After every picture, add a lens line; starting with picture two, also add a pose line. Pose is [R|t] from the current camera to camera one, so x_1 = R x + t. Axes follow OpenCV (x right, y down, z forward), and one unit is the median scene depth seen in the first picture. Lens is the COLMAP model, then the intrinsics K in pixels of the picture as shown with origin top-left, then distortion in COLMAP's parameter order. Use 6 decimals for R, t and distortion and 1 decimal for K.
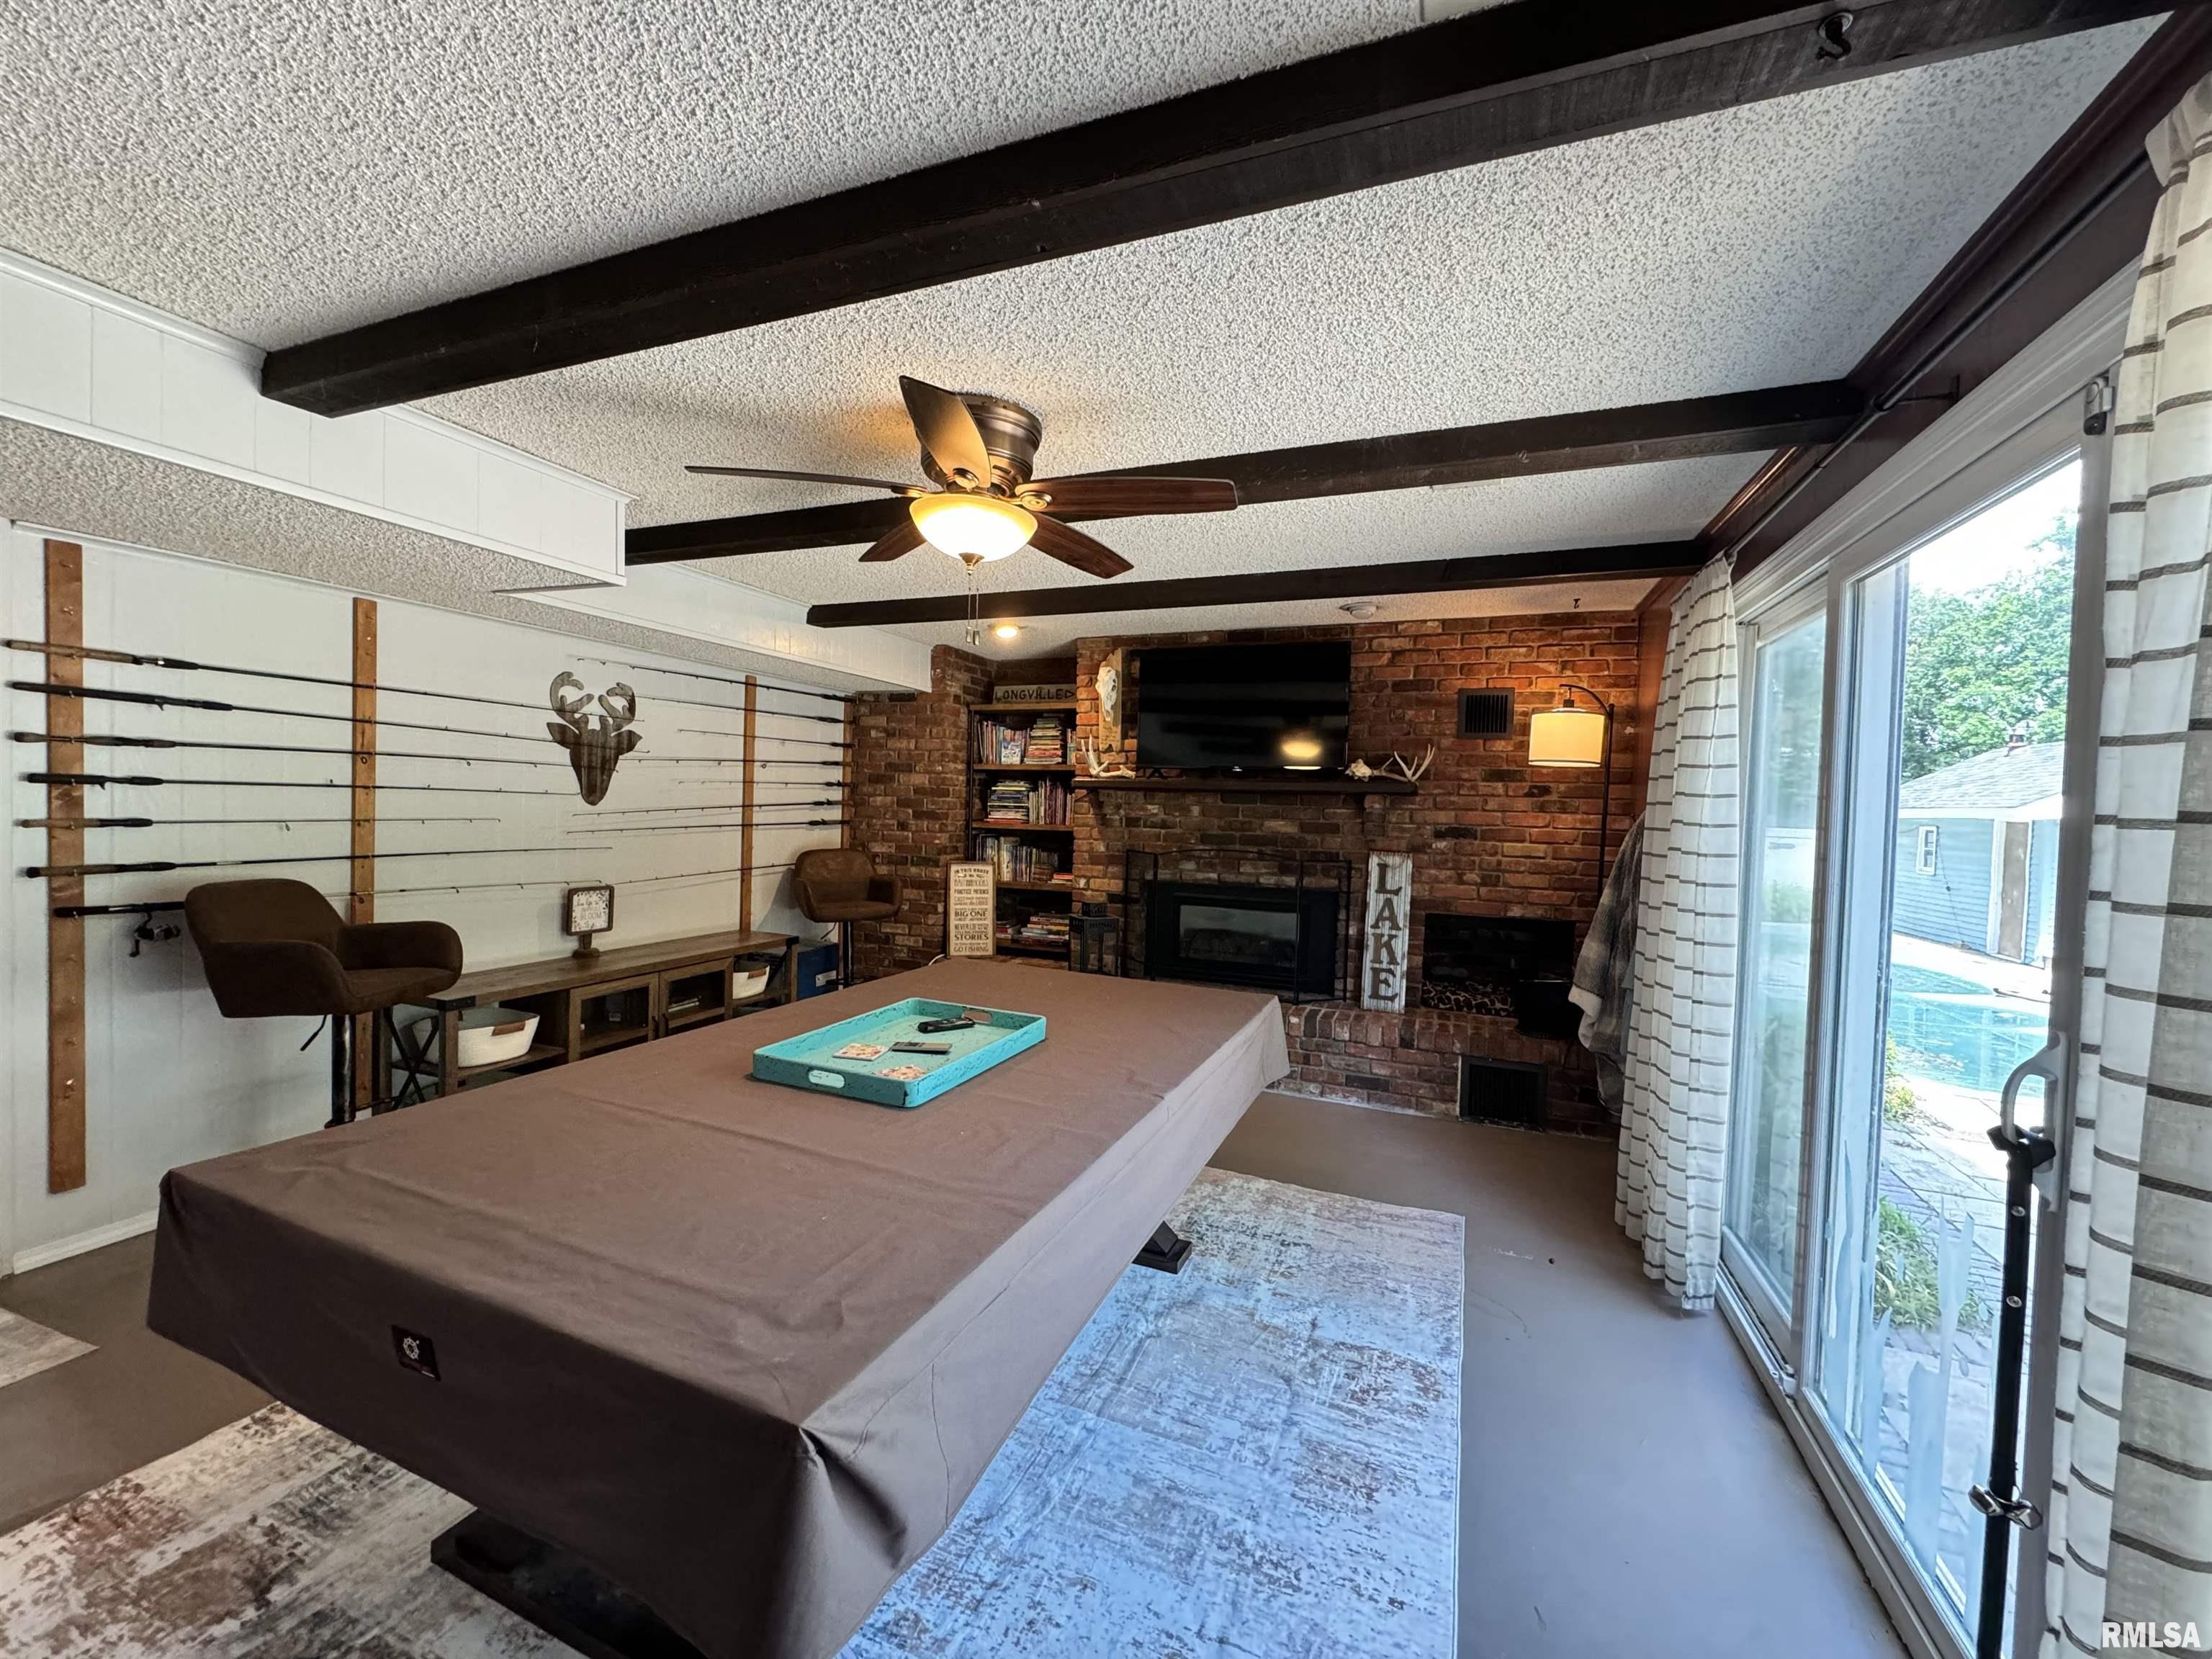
lens RADIAL K [[879.8, 0, 1091.6], [0, 879.8, 822.0], [0, 0, 1]] dist [-0.000785, -0.000213]
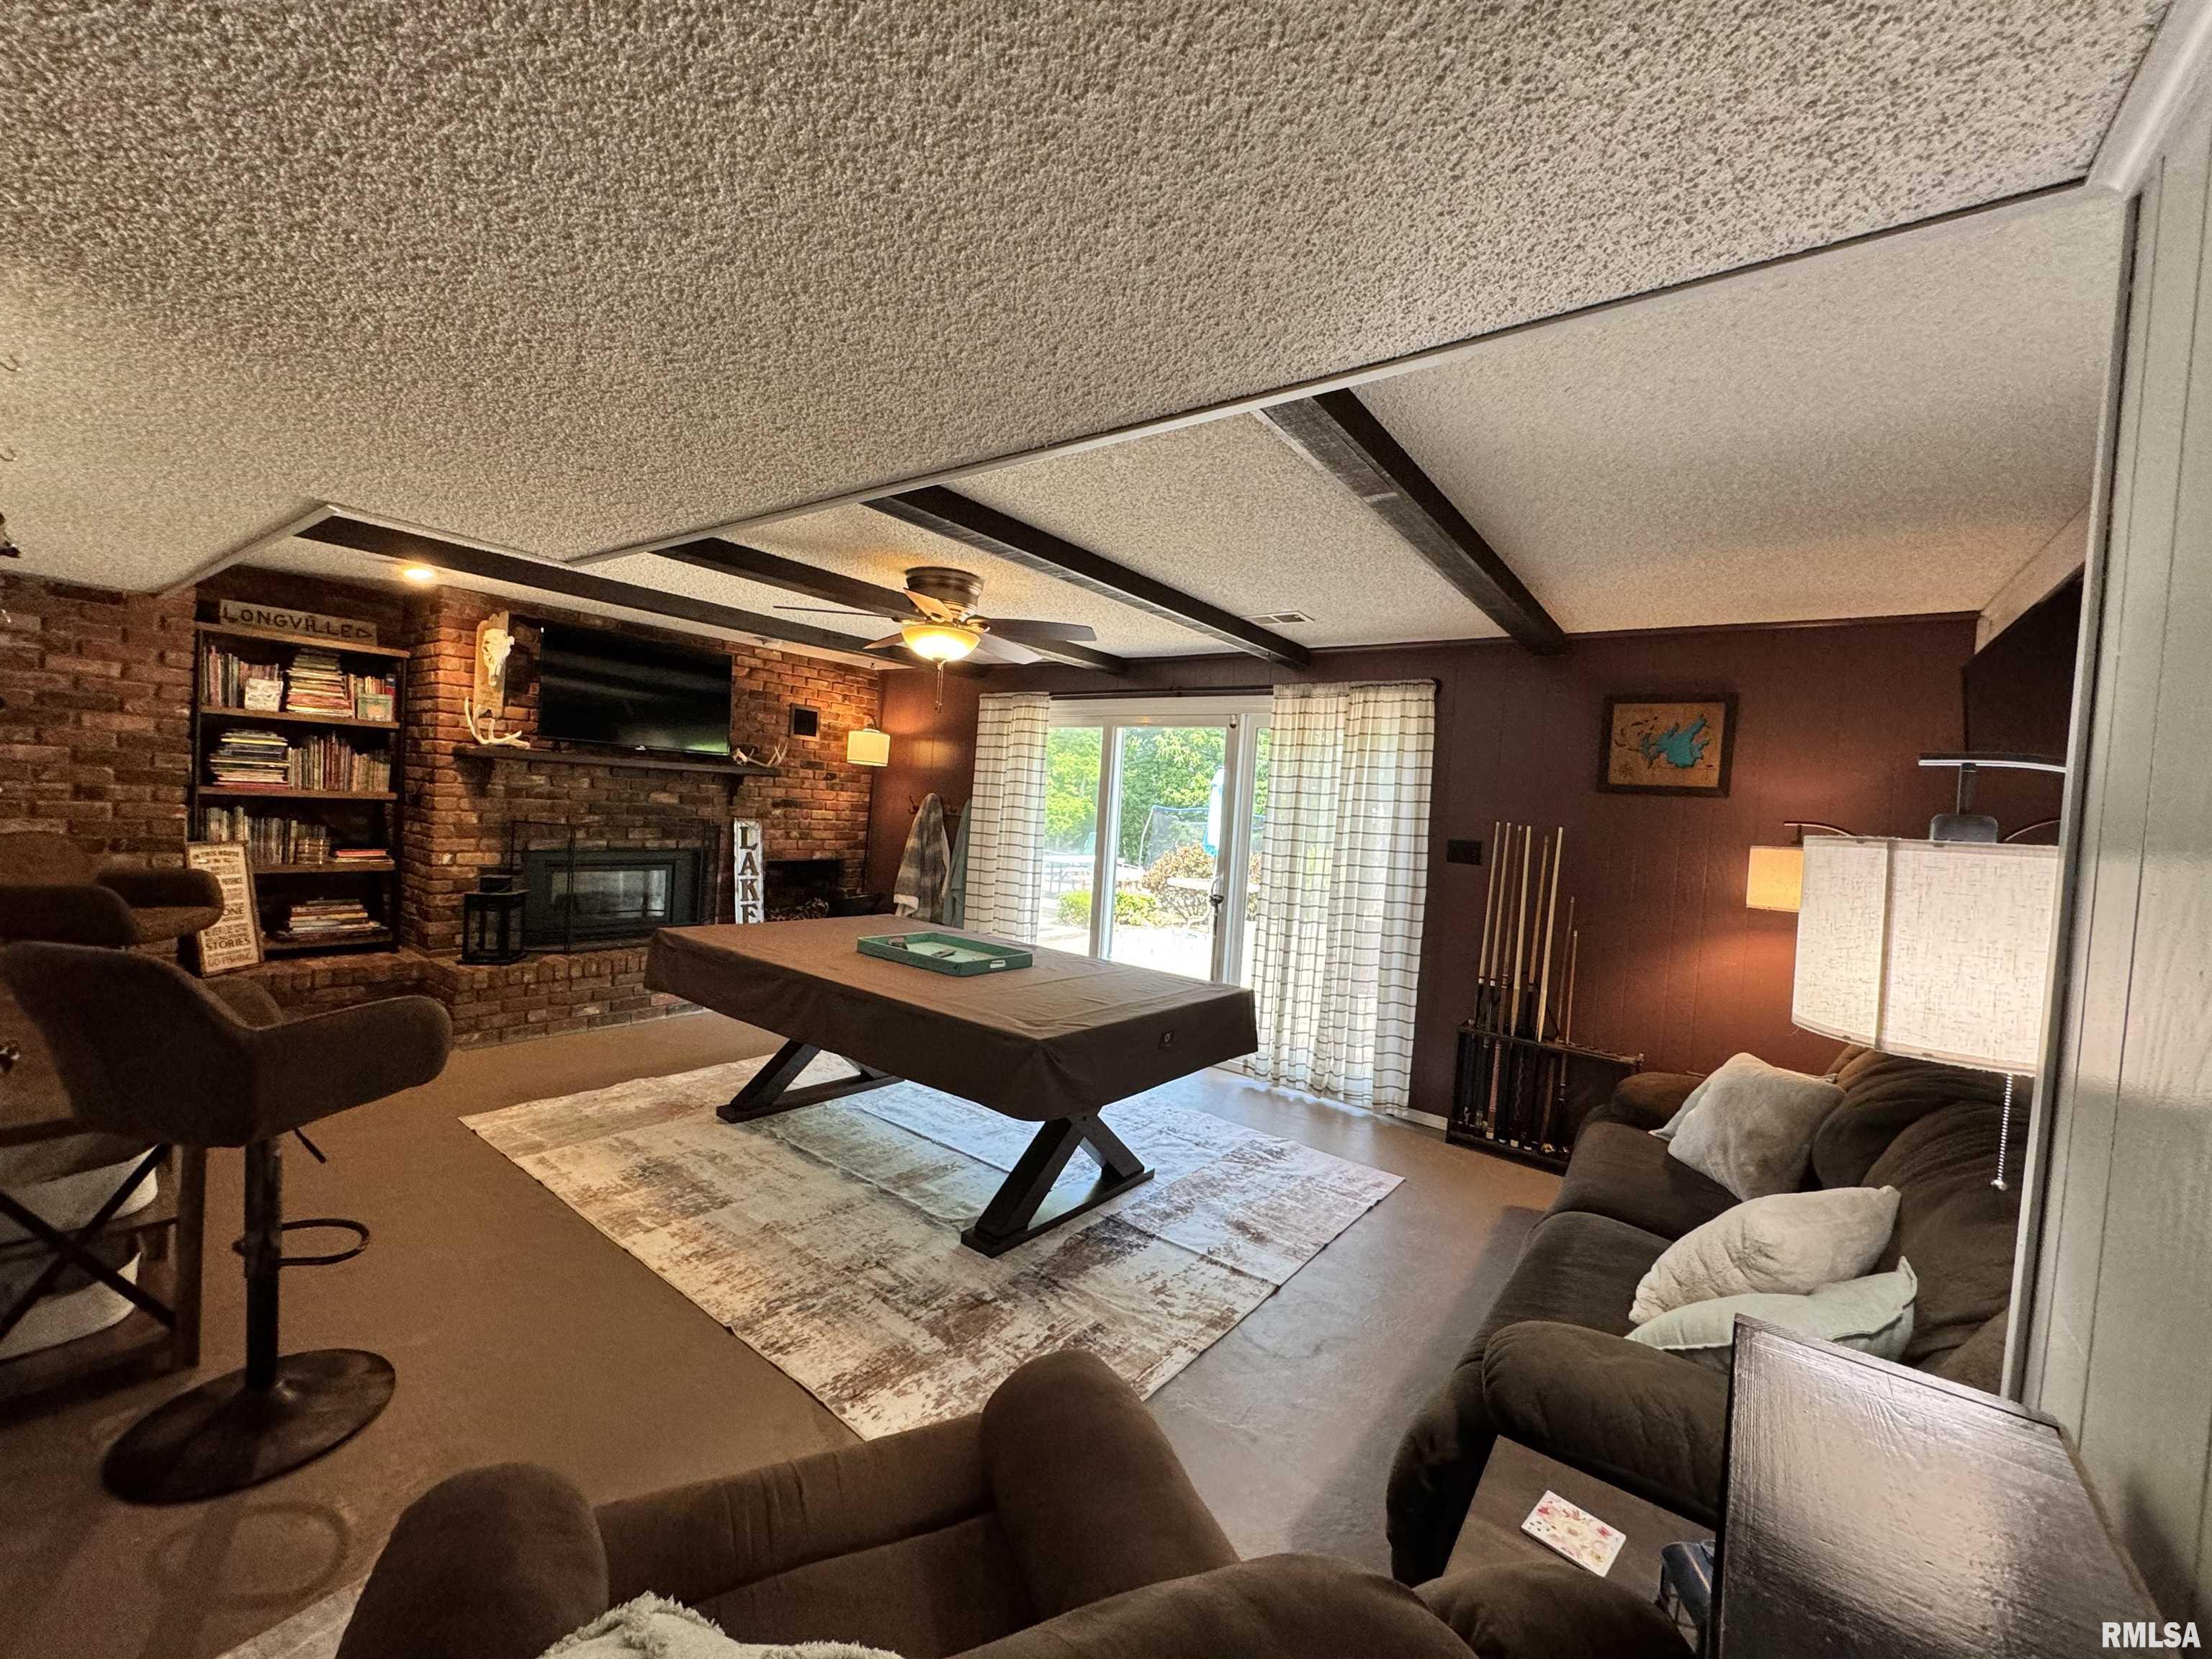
lens RADIAL K [[879.8, 0, 1105.0], [0, 879.8, 827.7], [0, 0, 1]] dist [-0.000785, -0.000213]
pose [[0.254913, -0.038354, 0.966203, -0.788280], [-0.038575, 0.998014, 0.049794, -0.037623], [-0.966194, -0.049965, 0.252928, 0.127275]]
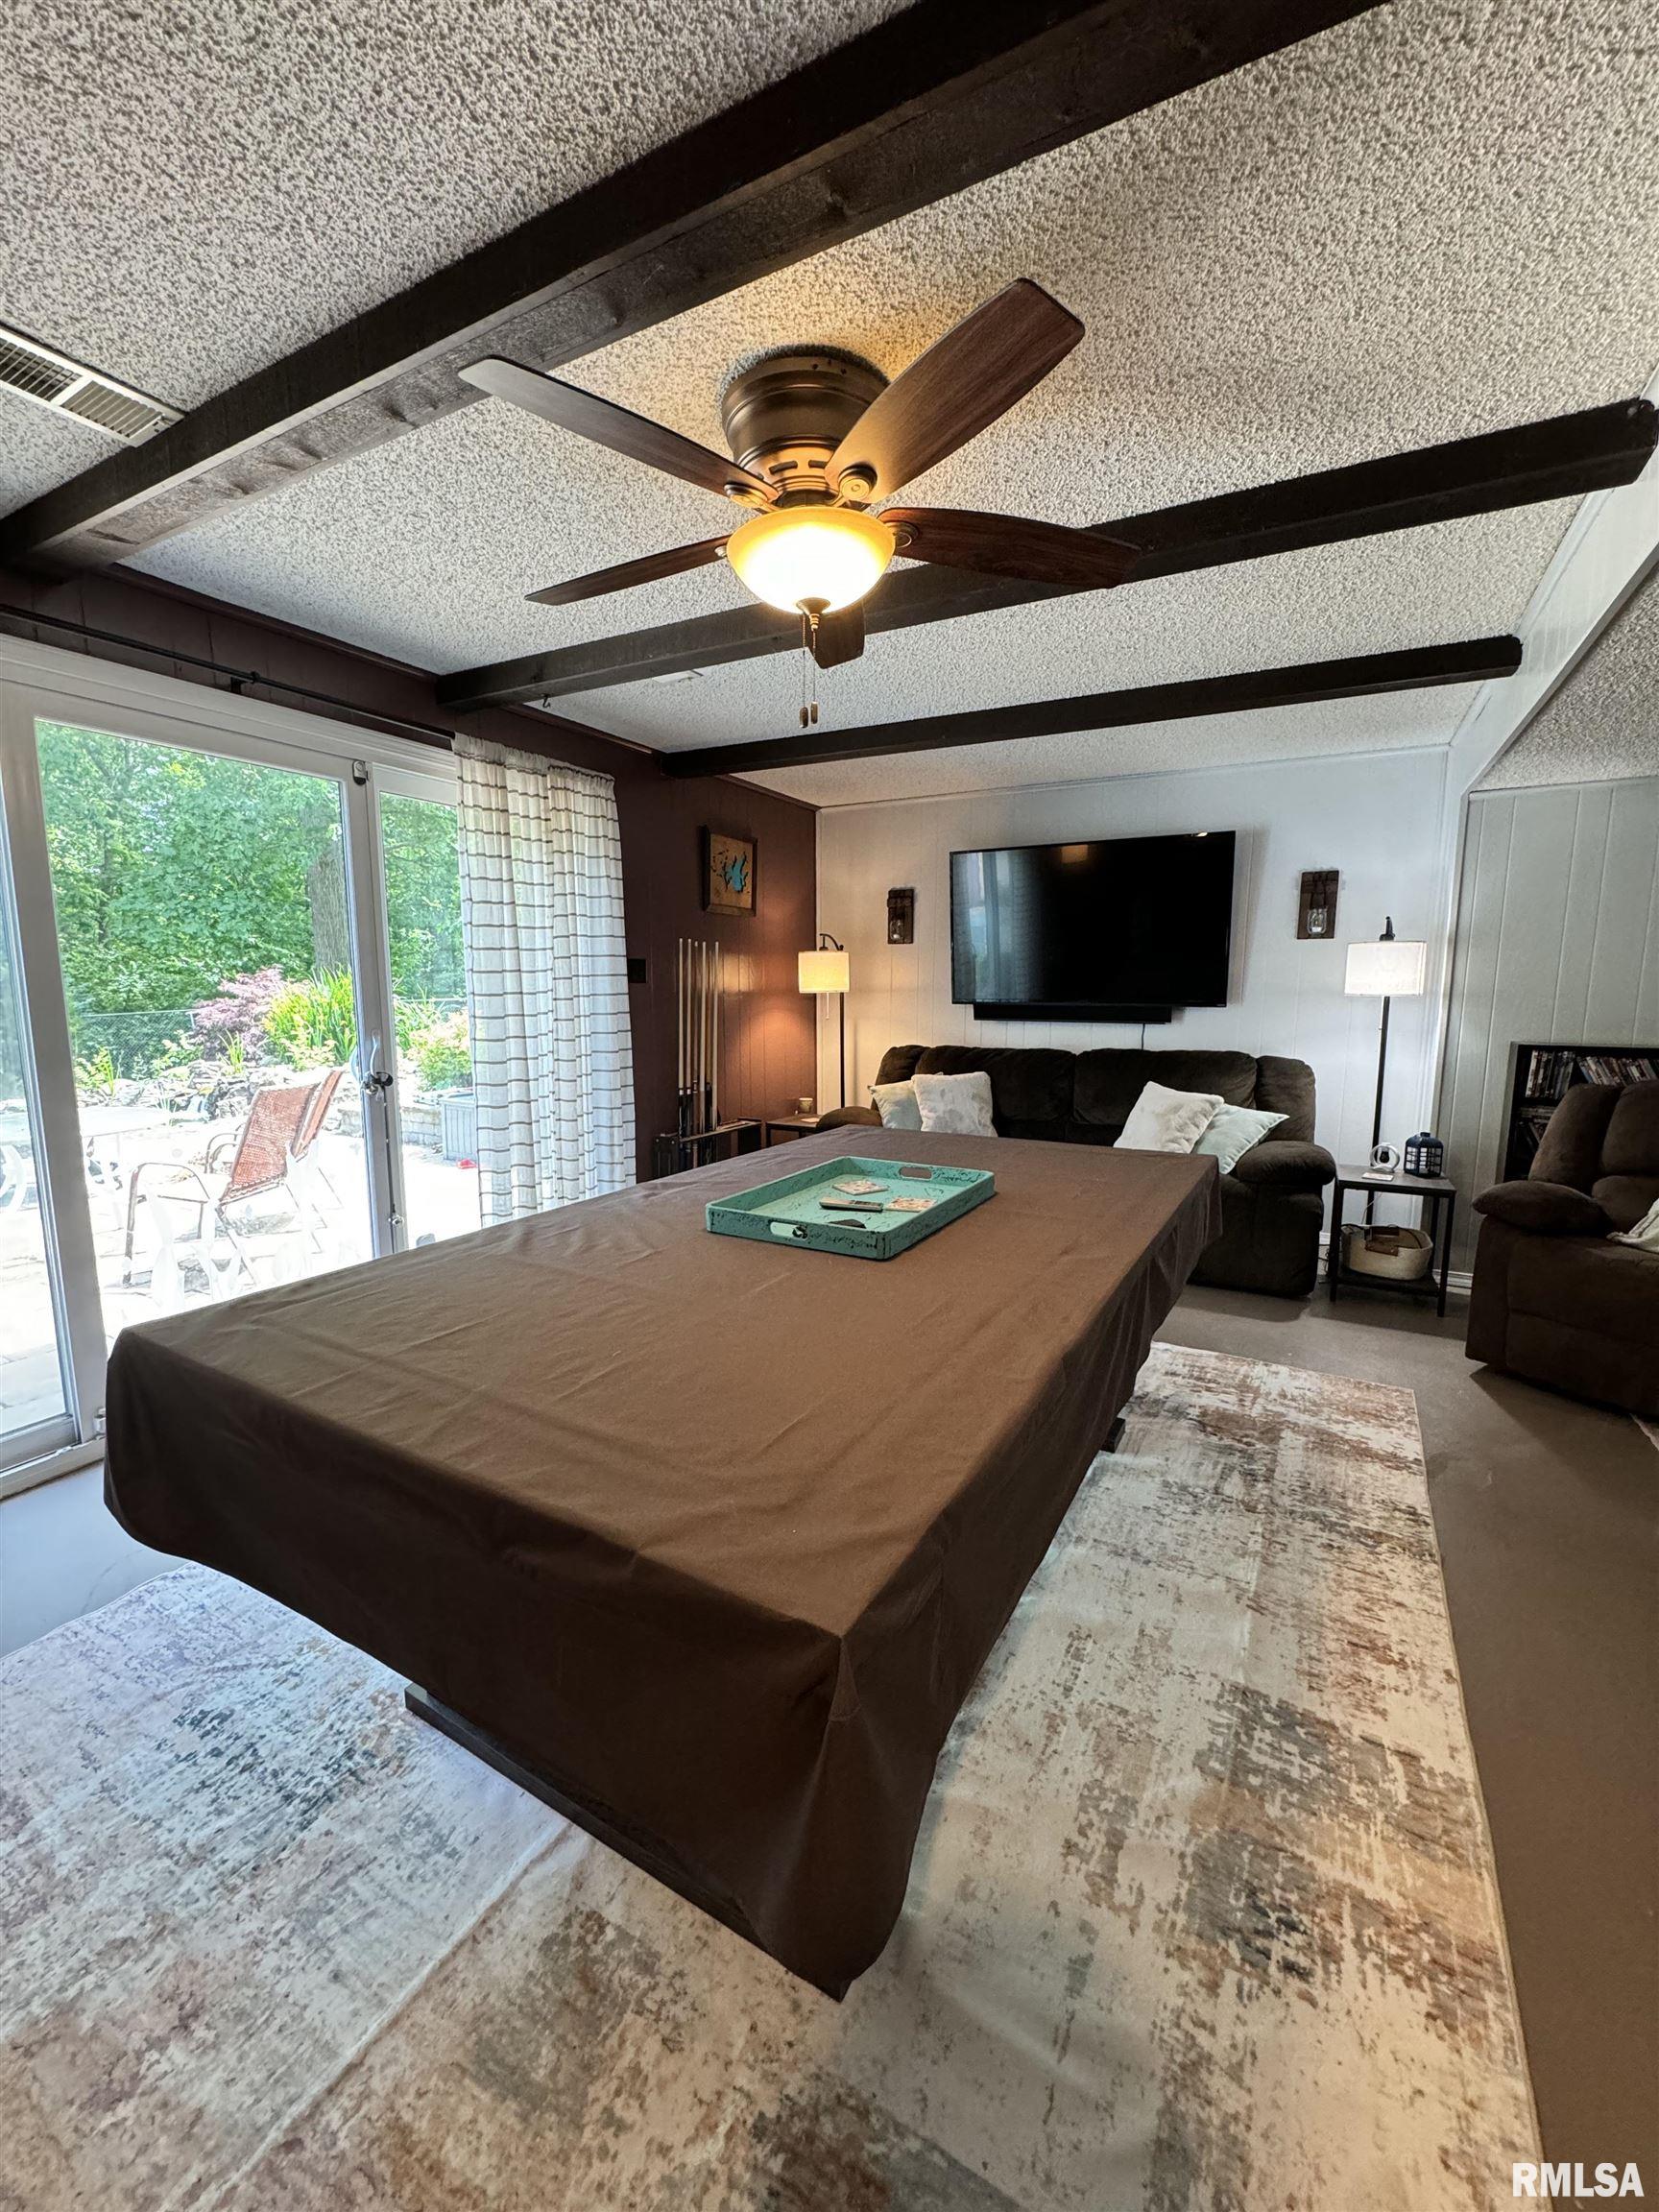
lens RADIAL K [[879.8, 0, 828.3], [0, 879.8, 1110.9], [0, 0, 1]] dist [-0.000785, -0.000213]
pose [[-0.991755, -0.050690, 0.117696, -0.123257], [-0.029577, 0.984187, 0.174645, -0.003241], [-0.124687, 0.169724, -0.977572, 0.856092]]
